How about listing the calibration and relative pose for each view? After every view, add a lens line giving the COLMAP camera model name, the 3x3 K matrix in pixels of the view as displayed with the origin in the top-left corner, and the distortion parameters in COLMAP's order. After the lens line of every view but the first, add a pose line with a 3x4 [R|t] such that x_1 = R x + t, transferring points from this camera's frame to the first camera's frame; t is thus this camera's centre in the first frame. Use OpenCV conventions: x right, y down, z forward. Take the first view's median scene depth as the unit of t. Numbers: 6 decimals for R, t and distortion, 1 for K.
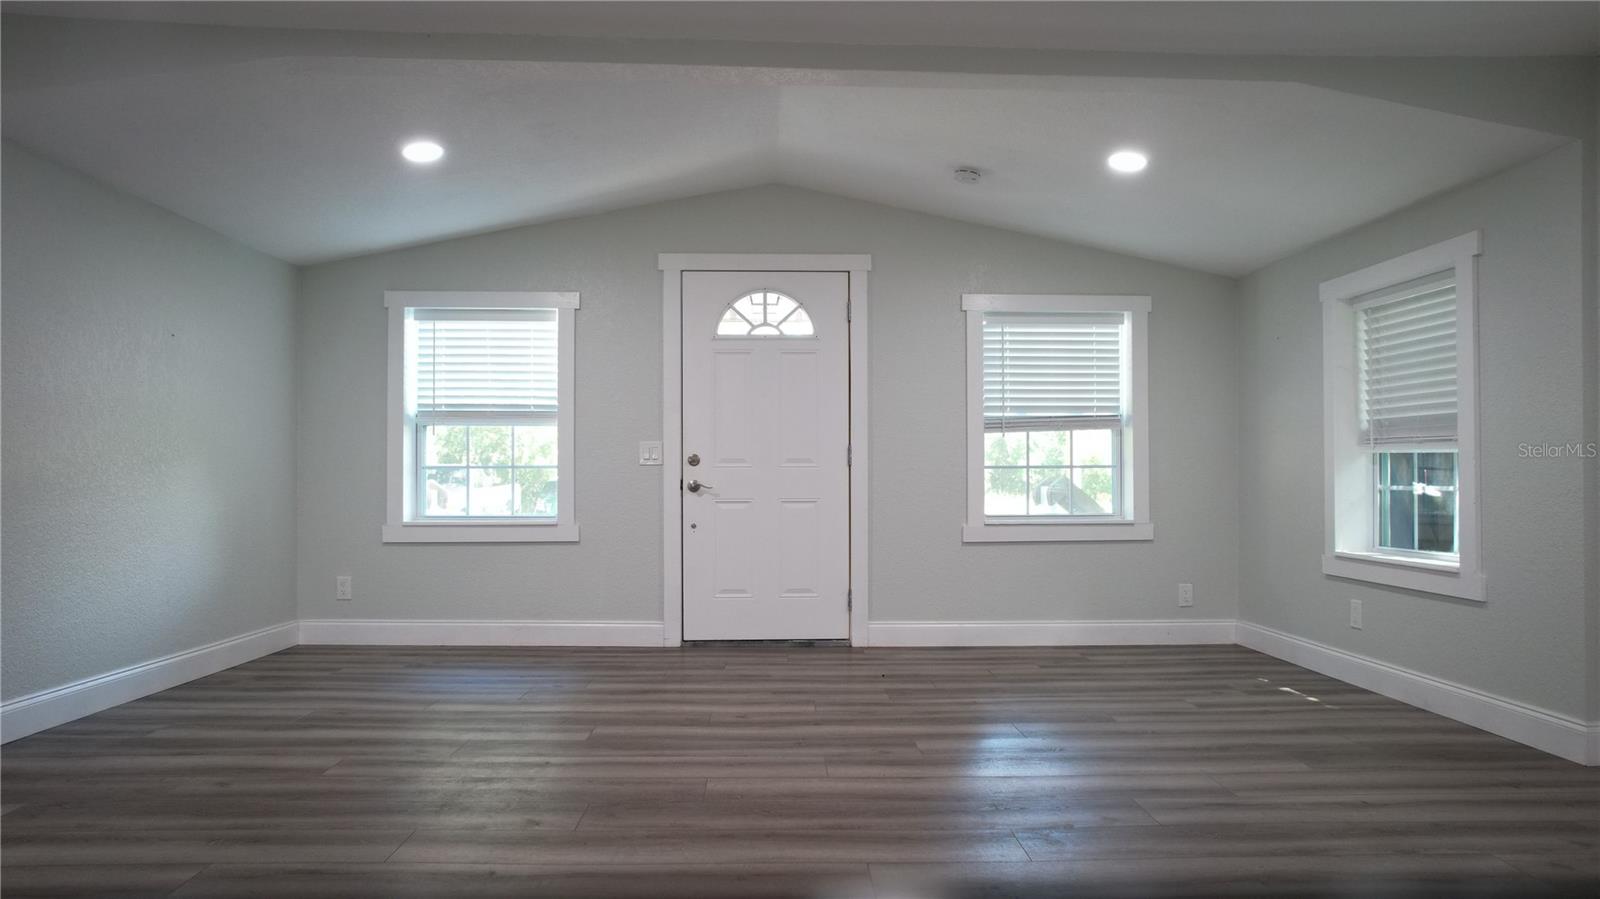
lens RADIAL K [[1012.4, 0, 806.9], [0, 1012.4, 450.1], [0, 0, 1]] dist [-0.073376, 0.053458]
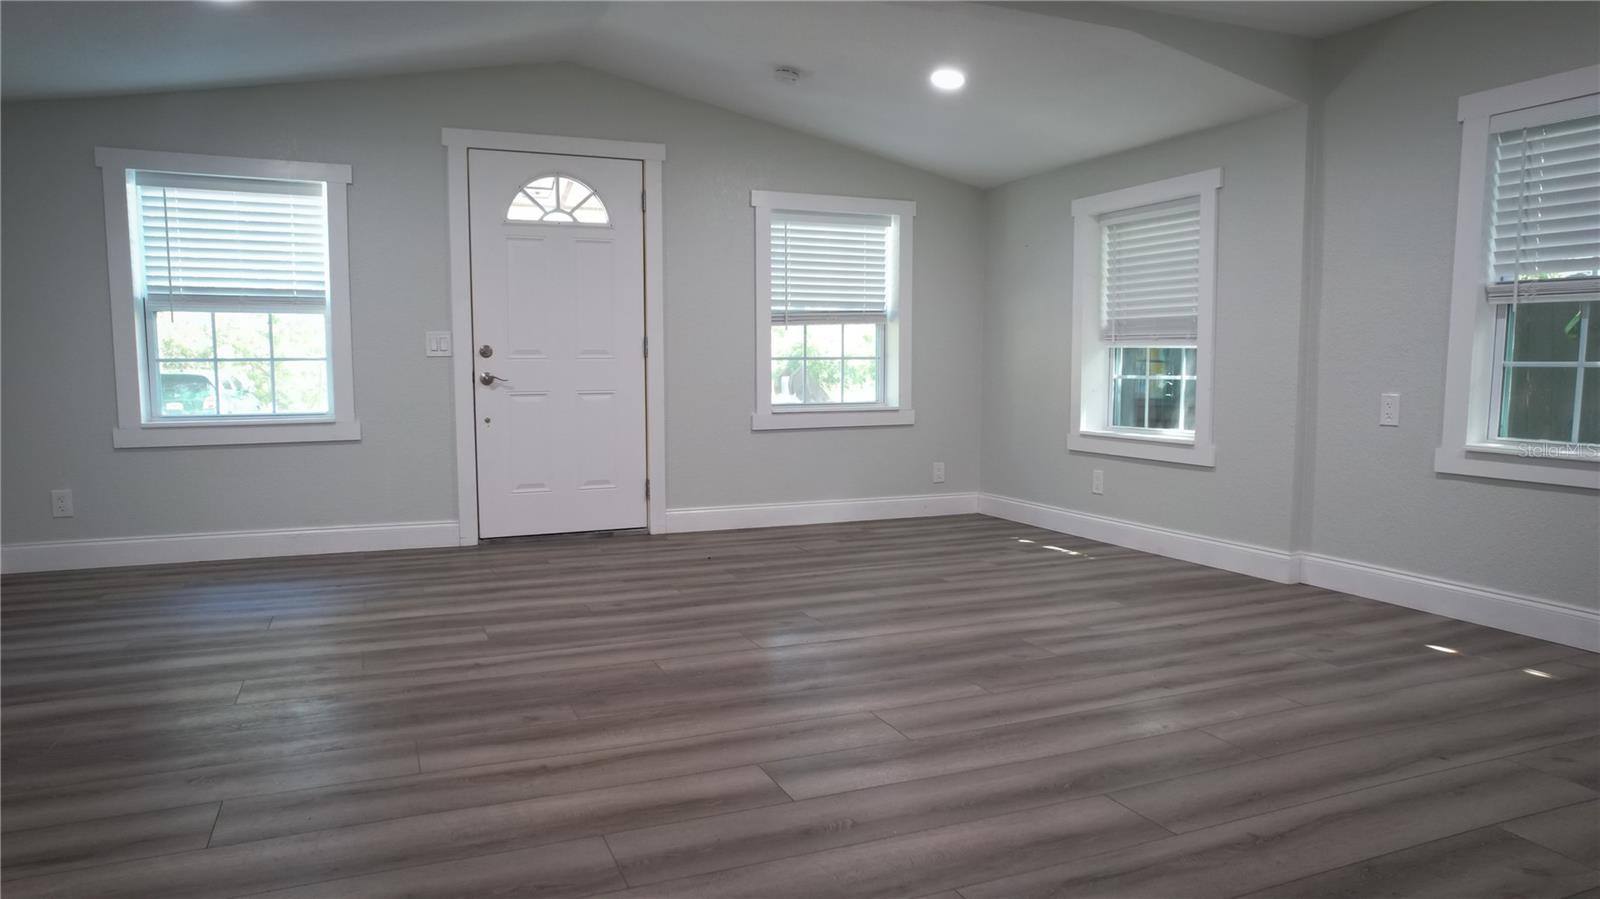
lens RADIAL K [[1012.4, 0, 806.9], [0, 1012.4, 450.1], [0, 0, 1]] dist [-0.073376, 0.053458]
pose [[0.931972, -0.031735, 0.361139, -0.176446], [-0.007262, 0.994327, 0.106119, -0.000316], [-0.362458, -0.101522, 0.926454, 0.001308]]
